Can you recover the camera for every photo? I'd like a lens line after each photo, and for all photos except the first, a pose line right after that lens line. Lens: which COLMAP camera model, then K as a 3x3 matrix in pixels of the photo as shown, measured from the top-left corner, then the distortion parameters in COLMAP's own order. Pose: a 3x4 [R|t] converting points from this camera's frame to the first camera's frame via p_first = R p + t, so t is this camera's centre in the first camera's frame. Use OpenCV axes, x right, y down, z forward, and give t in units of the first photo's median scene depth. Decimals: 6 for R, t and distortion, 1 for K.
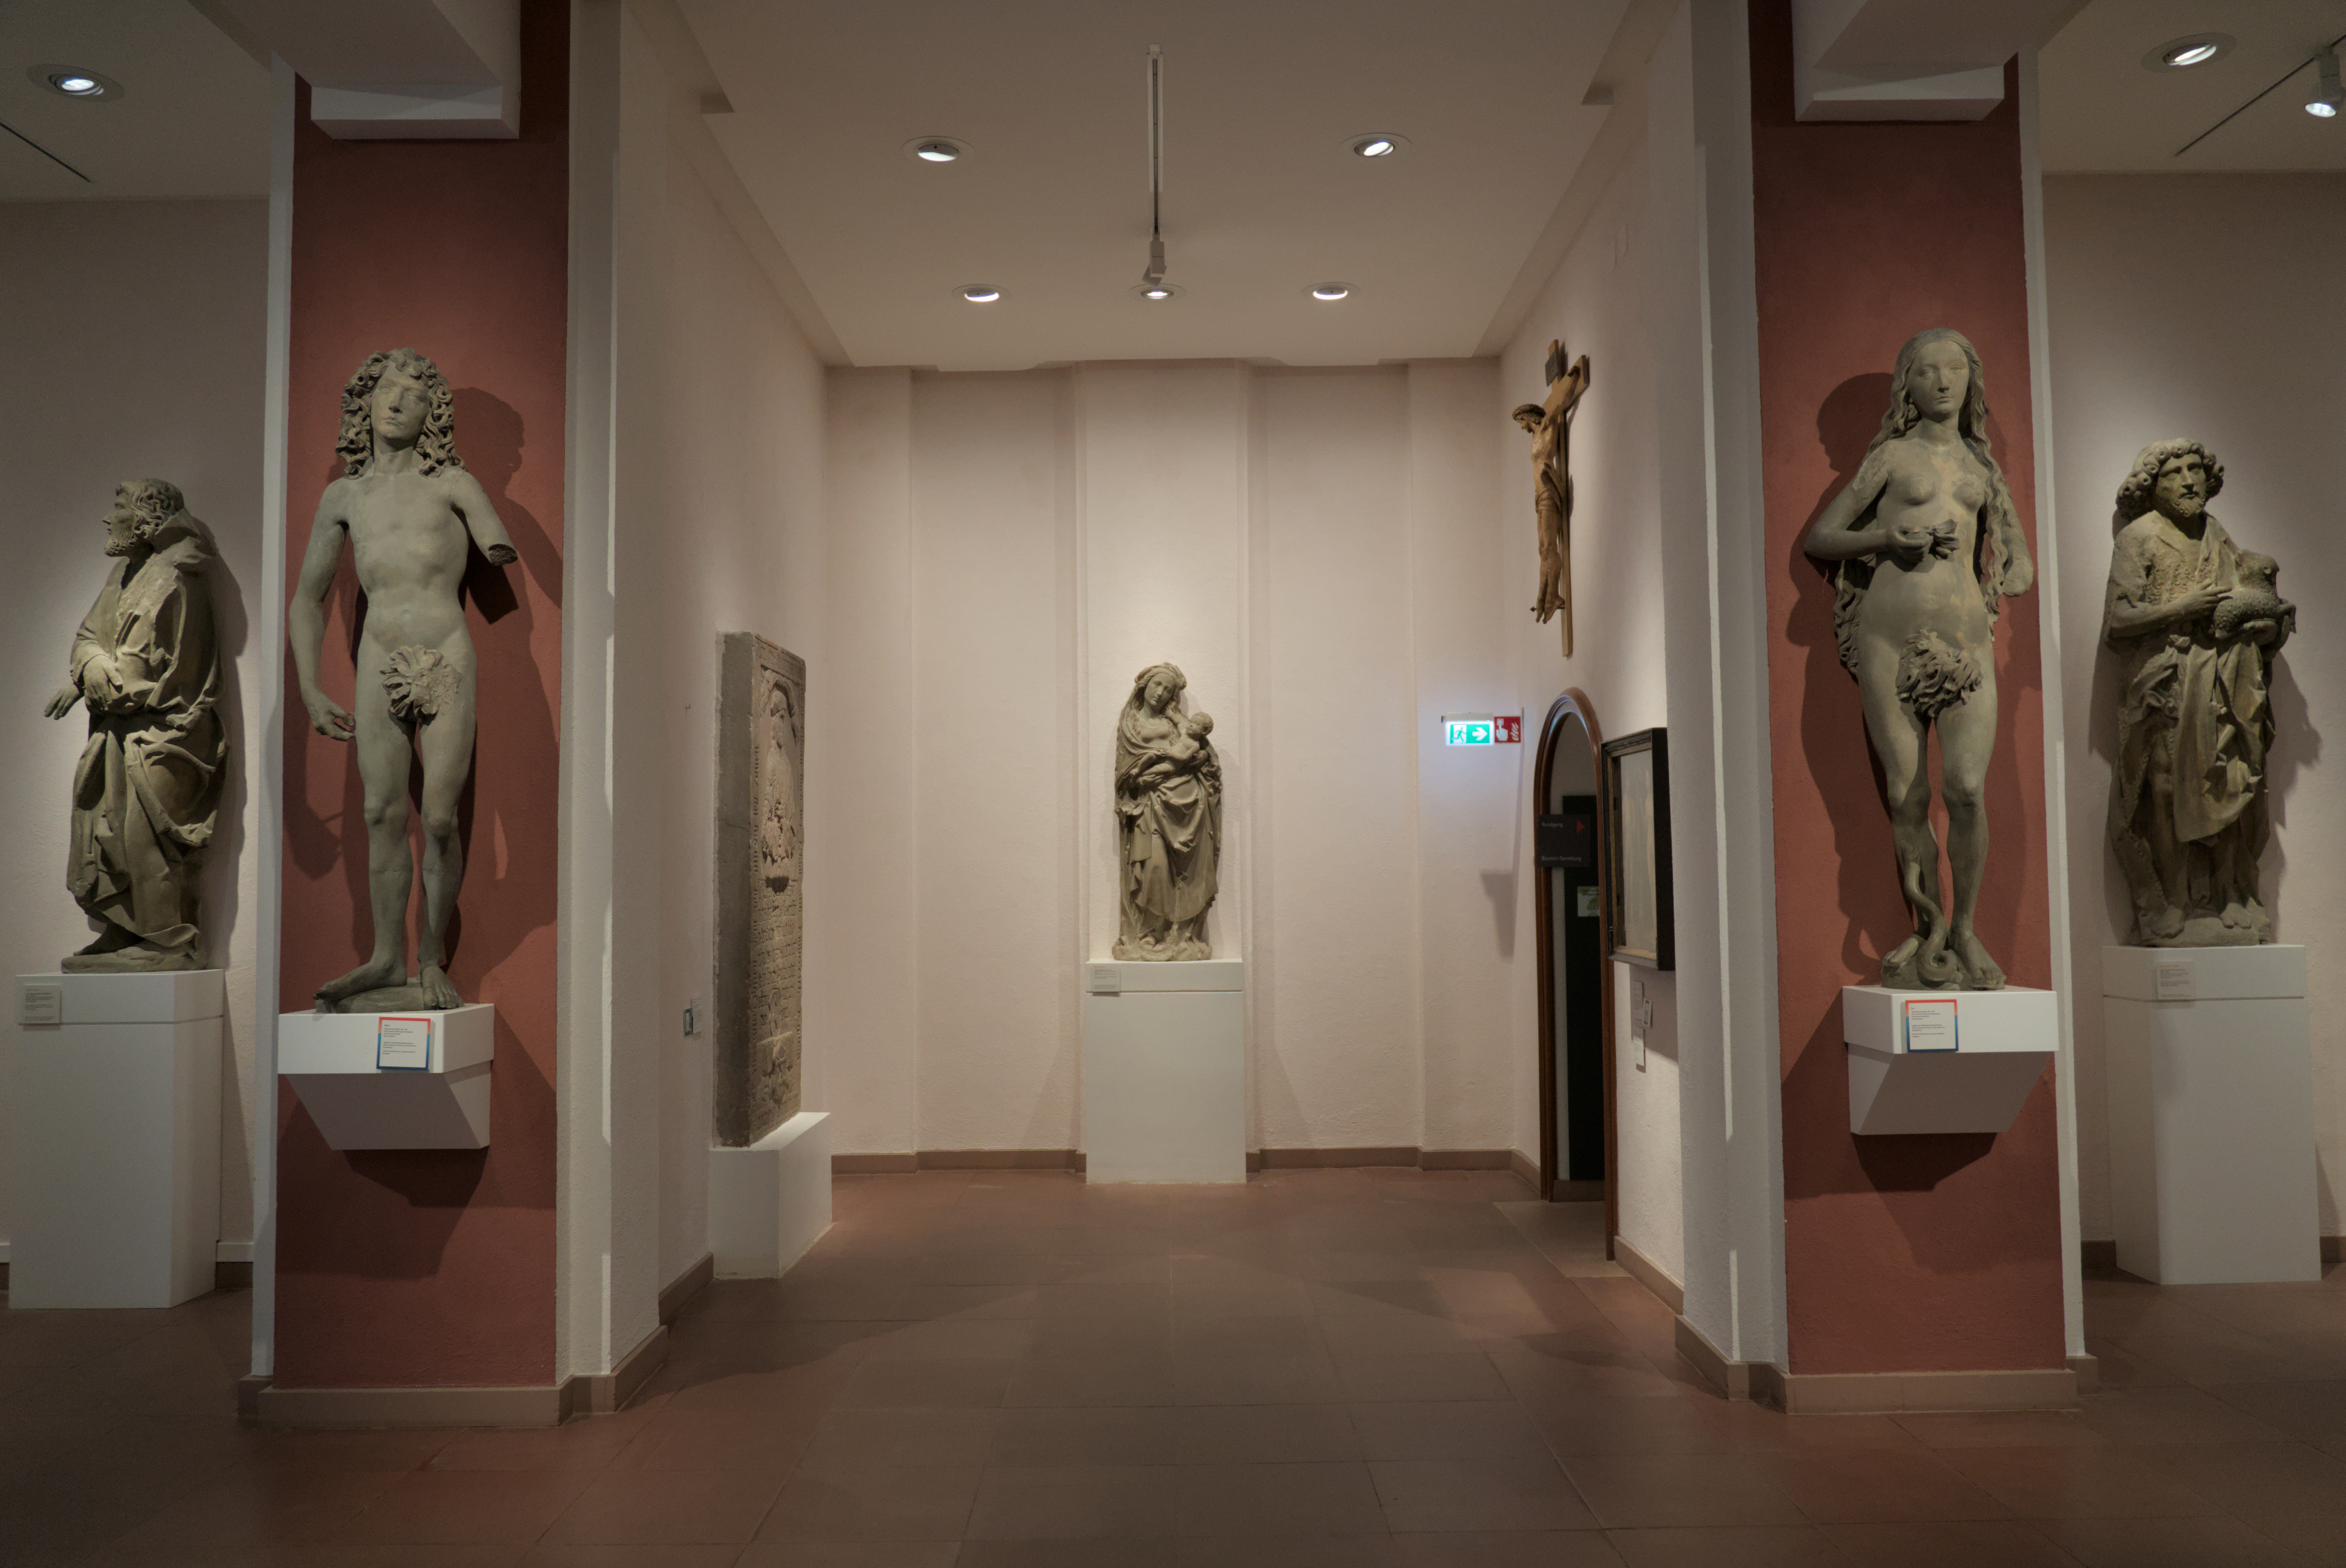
lens RADIAL K [[1751.6, 0, 1185.5], [0, 1751.6, 786.4], [0, 0, 1]] dist [-0.008965, 0.003353]
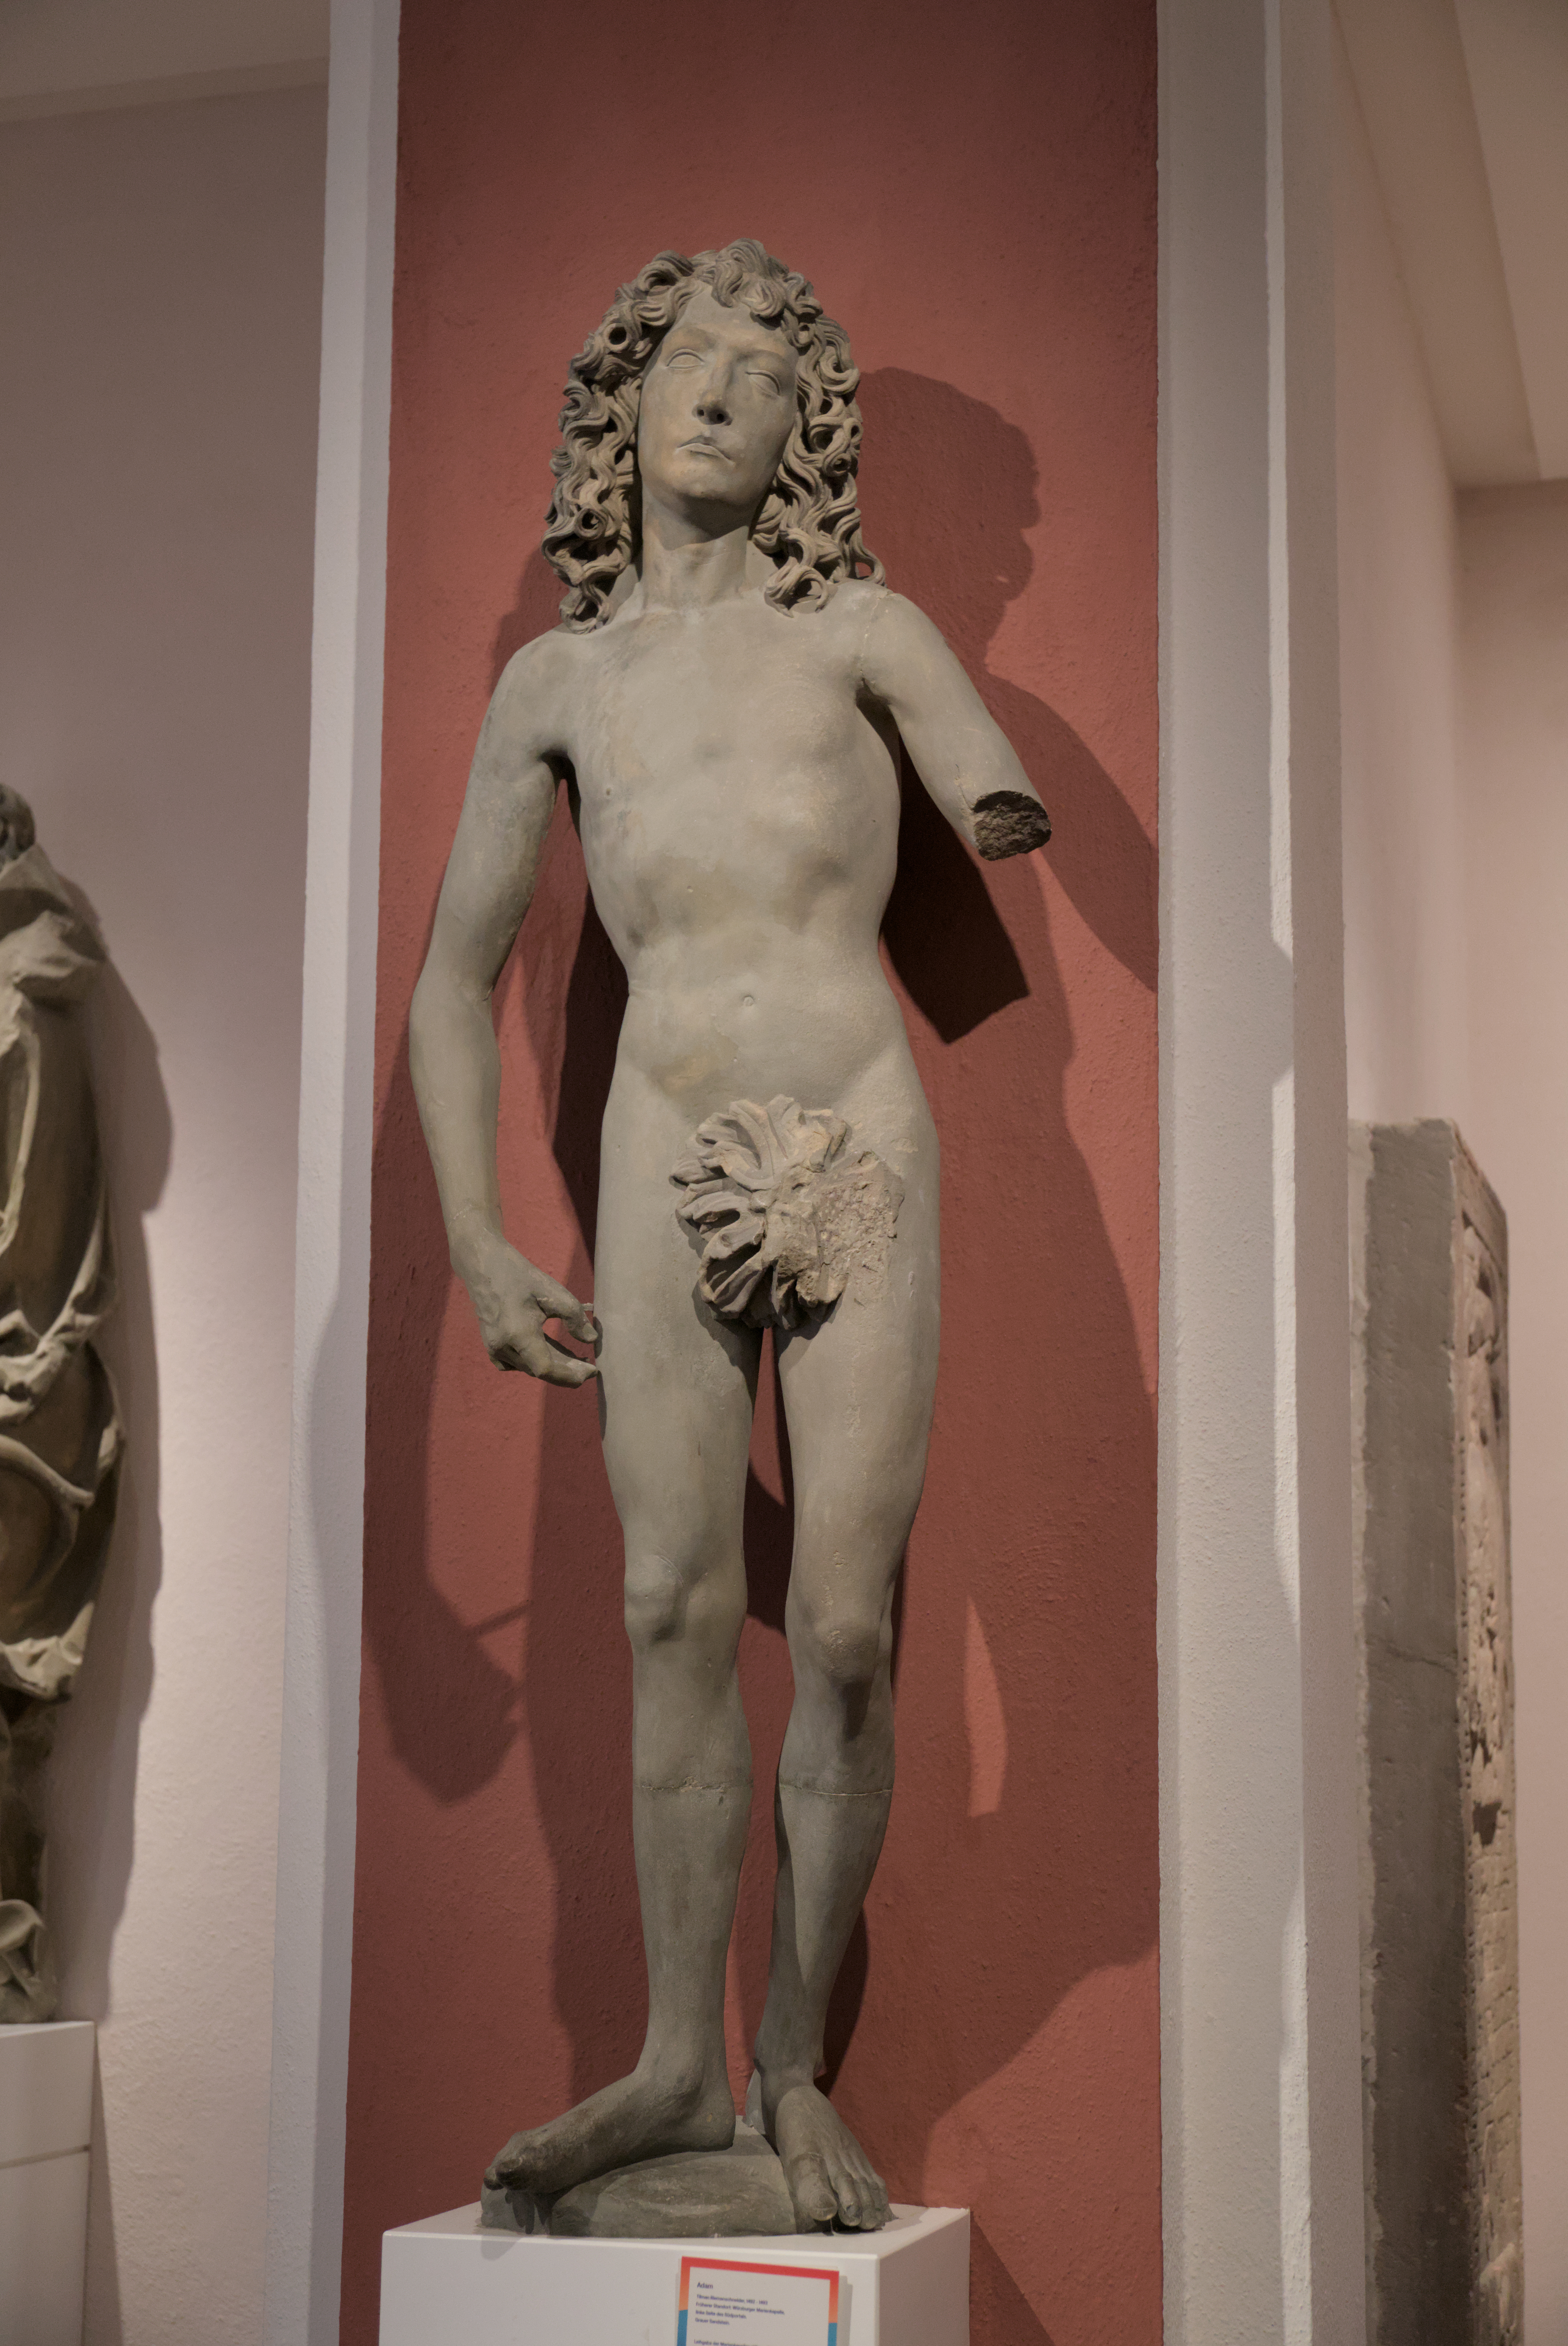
lens RADIAL K [[3672.0, 0, 784.5], [0, 3672.0, 1170.3], [0, 0, 1]] dist [0.051856, 0.000000]
pose [[0.963600, -0.025379, -0.266140, -0.242634], [-0.004135, 0.993950, -0.109756, 0.009074], [0.267316, 0.106861, 0.957665, 0.321129]]
